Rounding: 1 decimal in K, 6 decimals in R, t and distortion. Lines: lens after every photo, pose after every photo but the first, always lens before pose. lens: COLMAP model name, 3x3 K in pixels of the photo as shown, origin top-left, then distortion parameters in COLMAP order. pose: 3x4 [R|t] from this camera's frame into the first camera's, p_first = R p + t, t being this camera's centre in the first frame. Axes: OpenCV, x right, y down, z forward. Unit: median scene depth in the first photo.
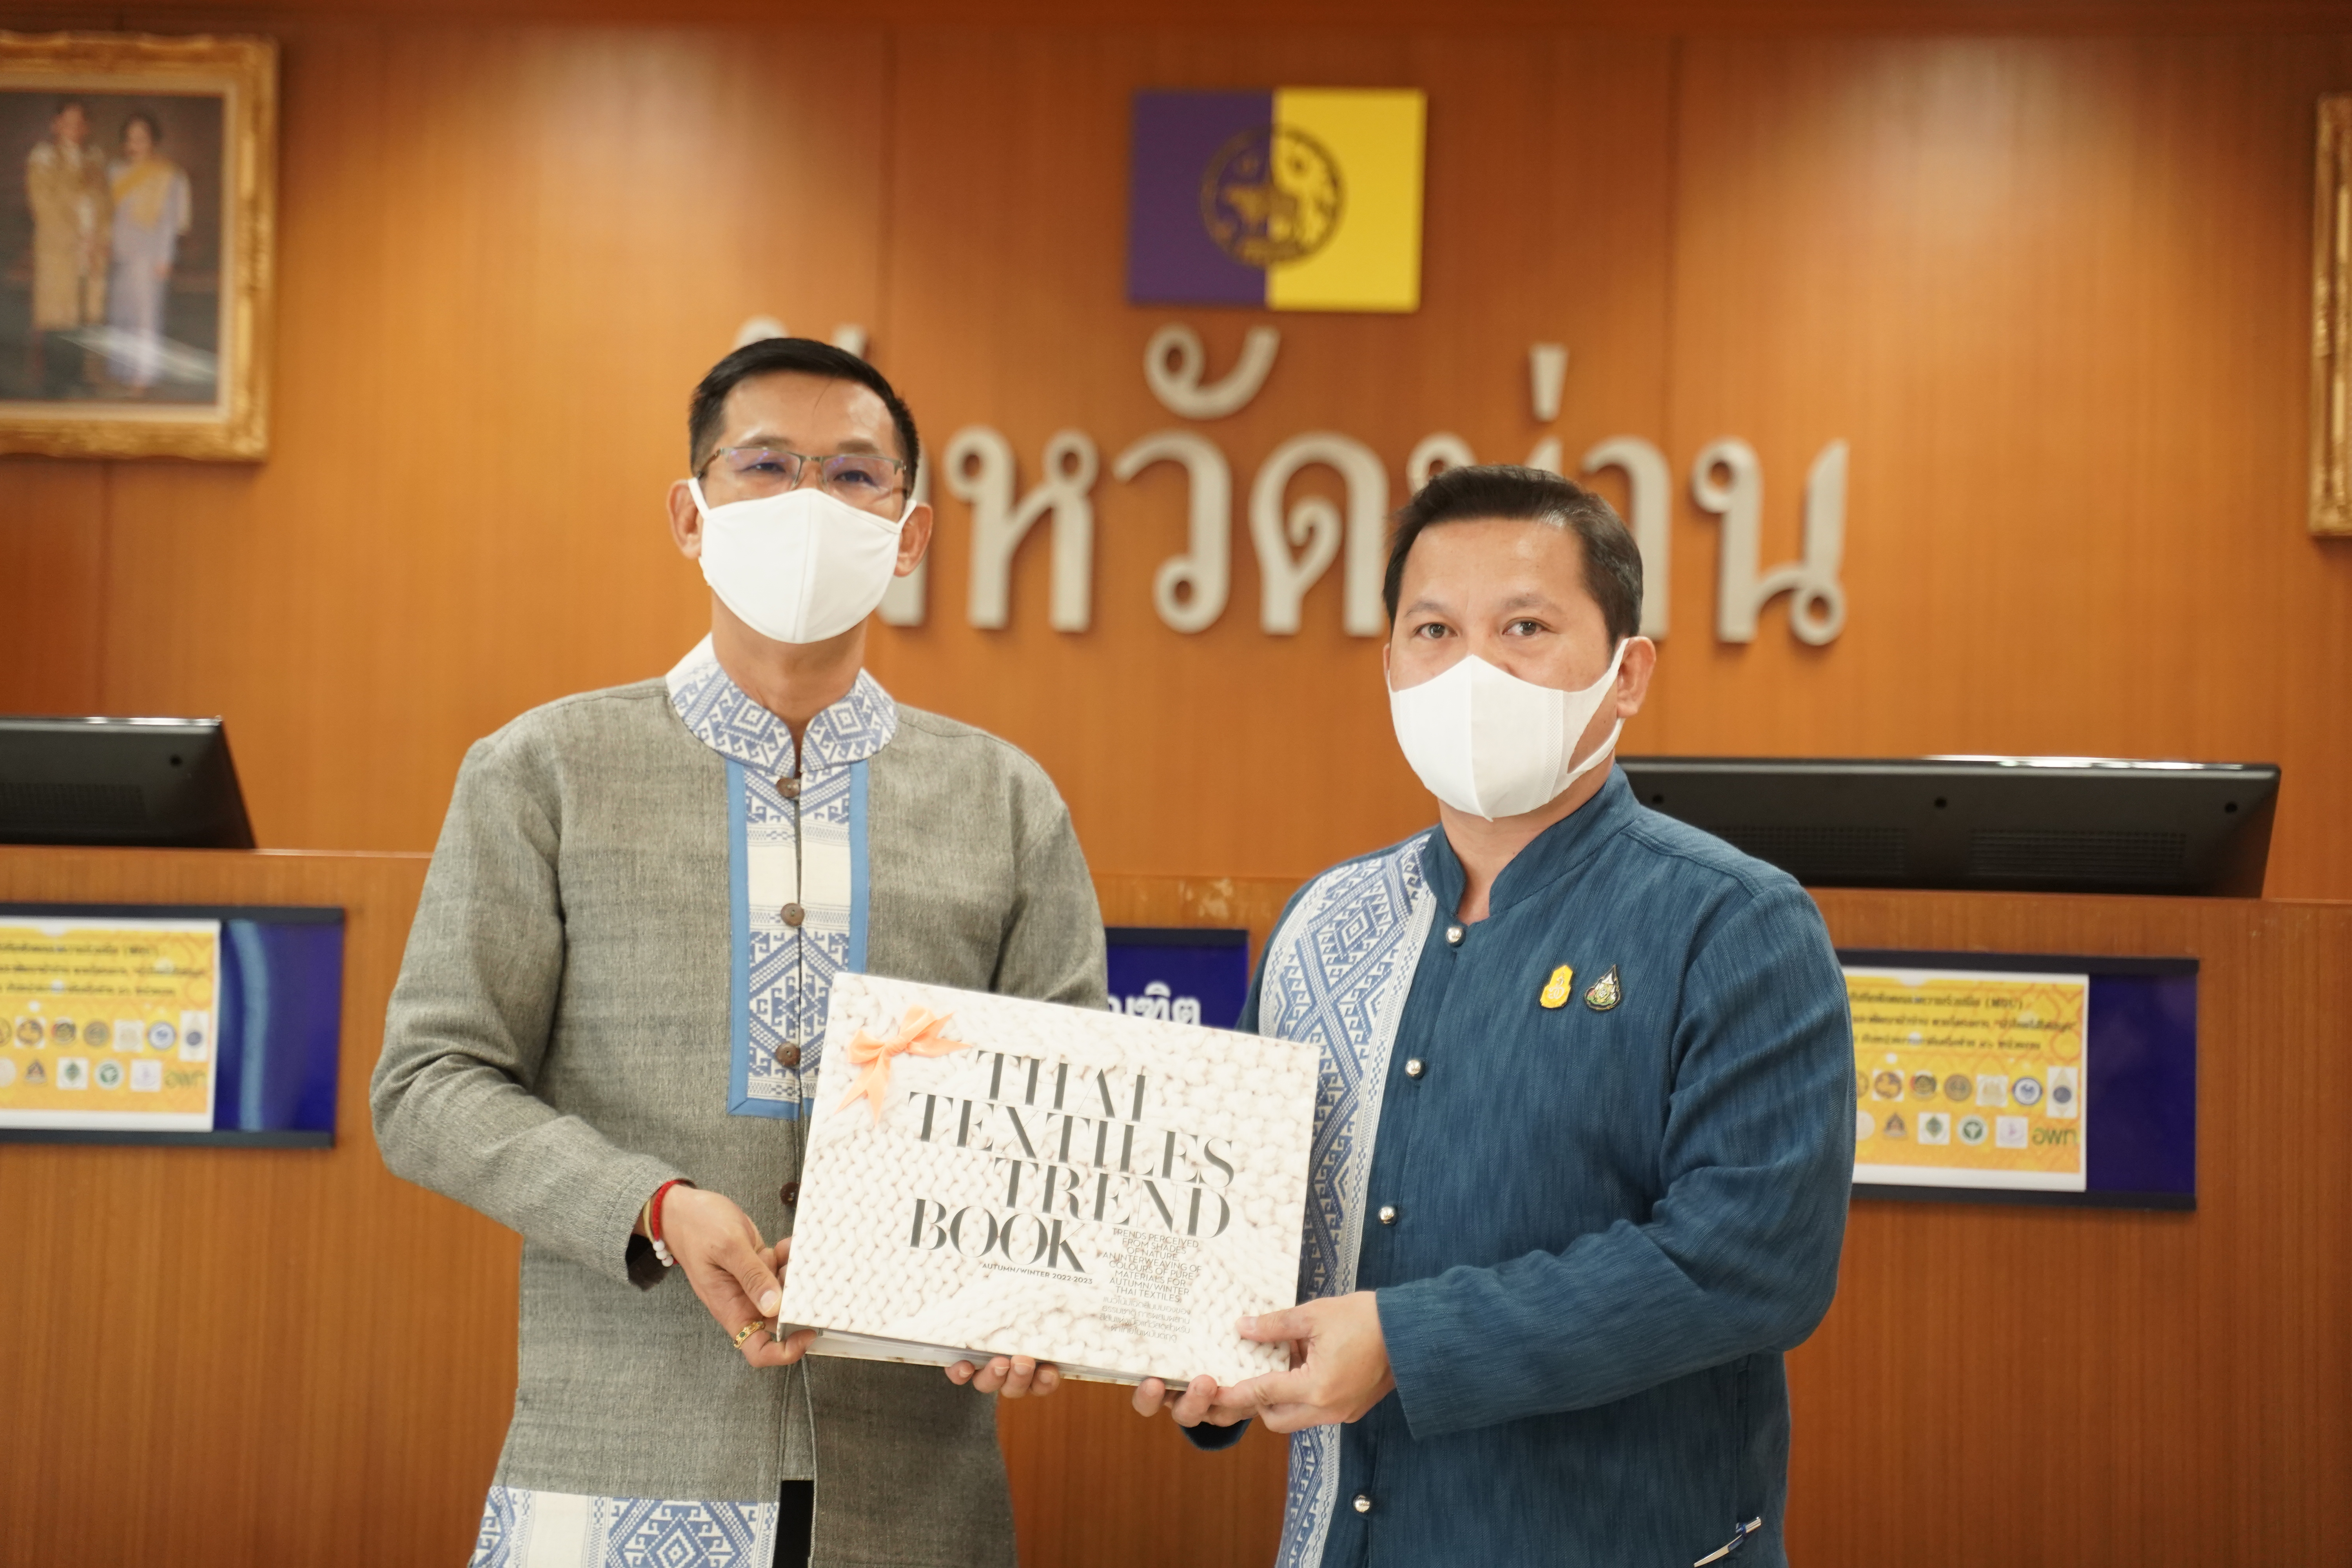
lens RADIAL K [[4717.3, 0, 1165.4], [0, 4717.3, 778.0], [0, 0, 1]] dist [0.280222, -0.033924]
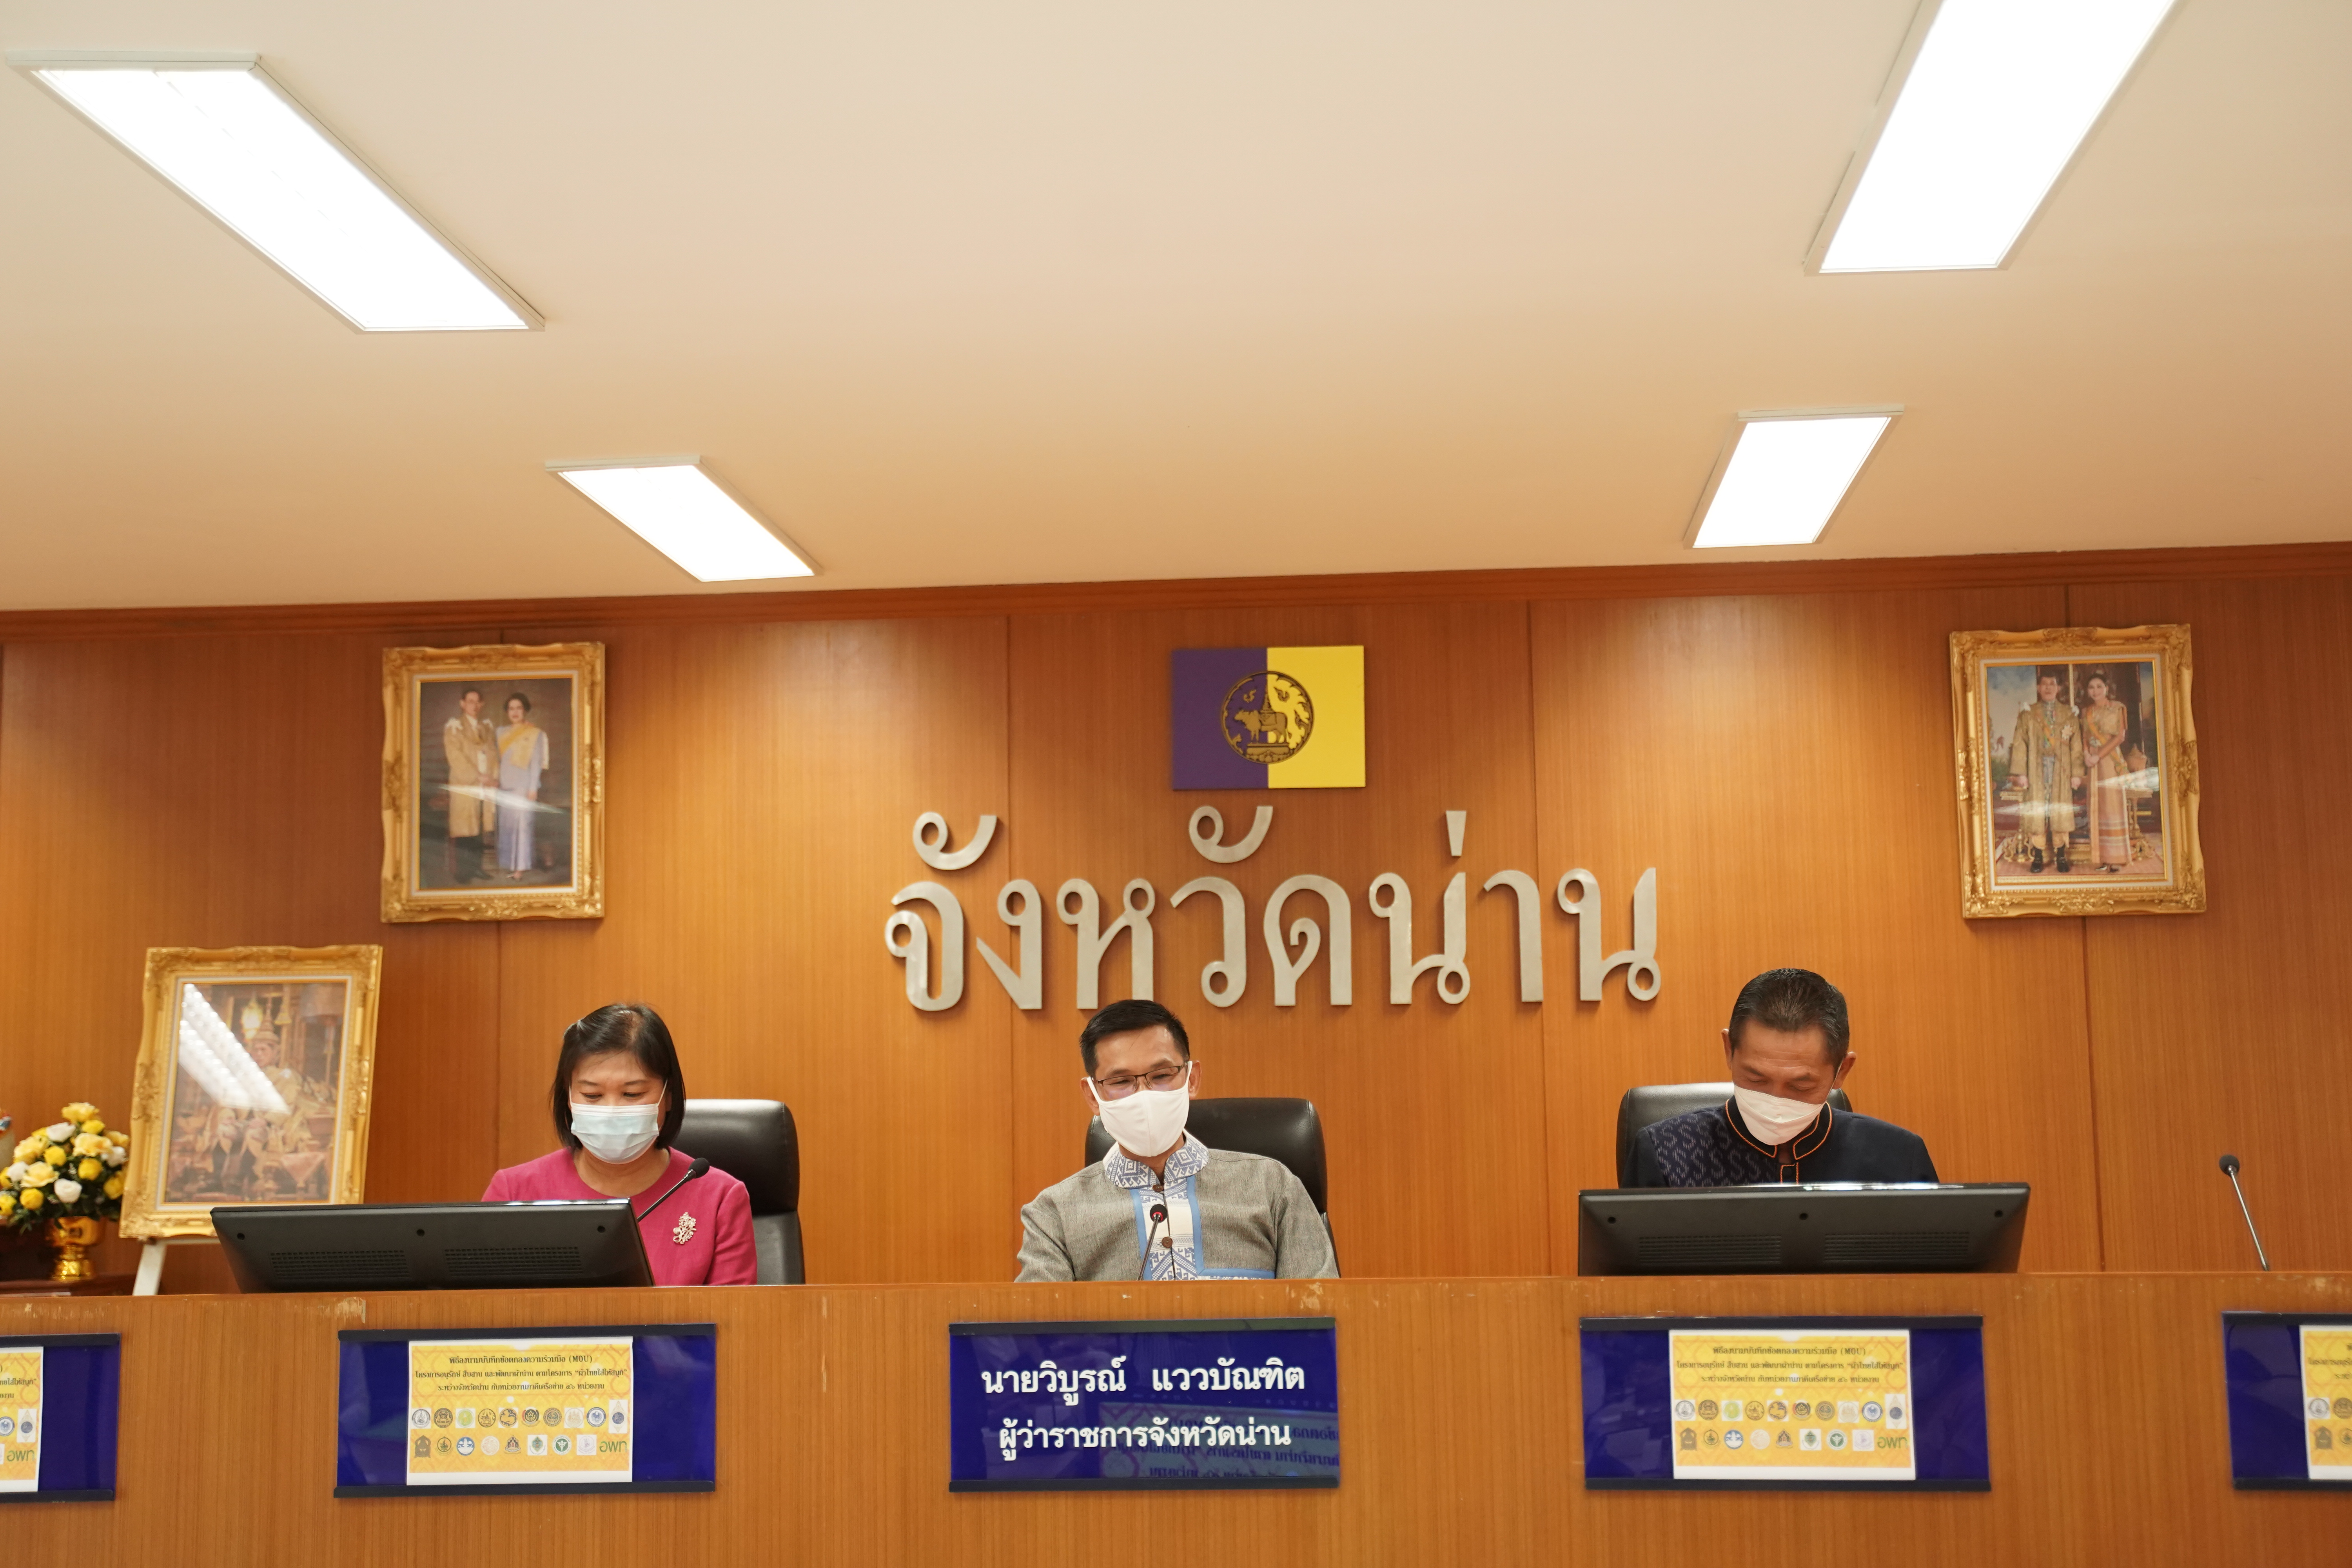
lens RADIAL K [[3120.1, 0, 1160.8], [0, 3120.1, 785.4], [0, 0, 1]] dist [0.047892, 0.152980]
pose [[0.999121, -0.040521, 0.010781, -0.039052], [0.041095, 0.997370, -0.059702, -0.074942], [-0.008333, 0.060092, 0.998158, 0.025216]]
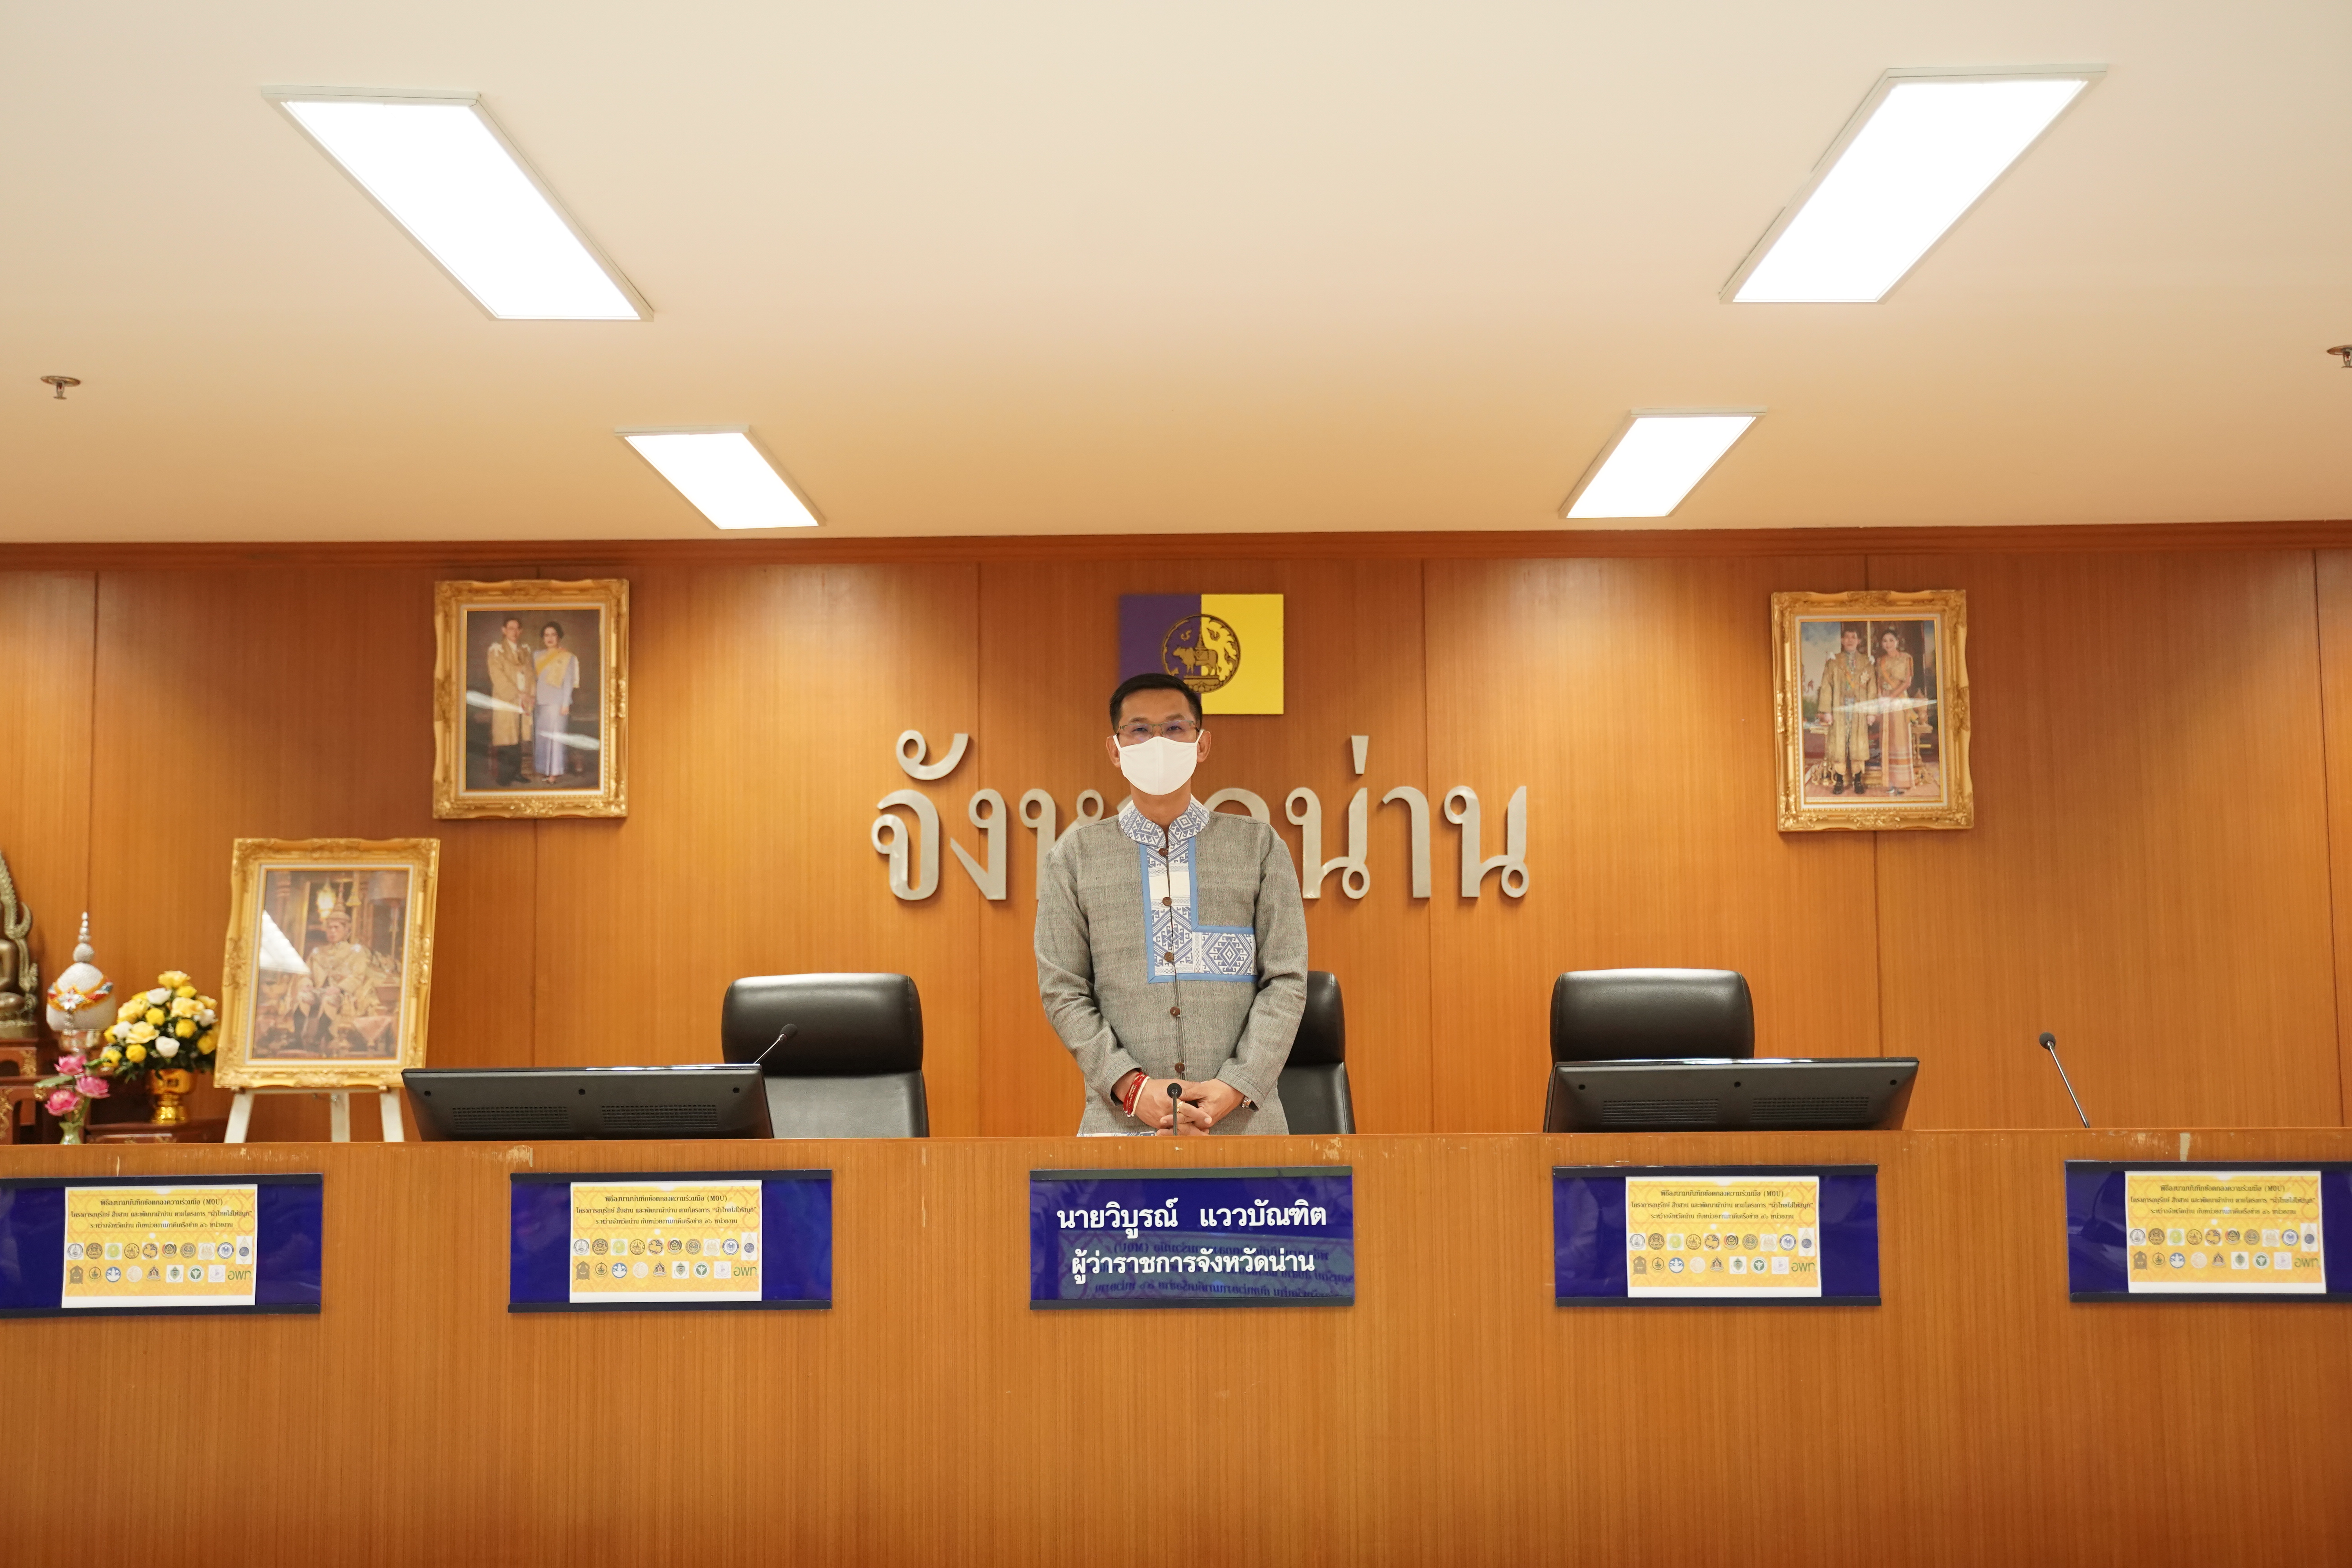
lens RADIAL K [[2709.6, 0, 1177.0], [0, 2709.6, 781.6], [0, 0, 1]] dist [-0.004646, 0.090620]
pose [[0.996054, -0.027924, 0.084242, -0.125910], [0.030130, 0.999233, -0.025027, -0.086324], [-0.083479, 0.027466, 0.996131, -0.006365]]
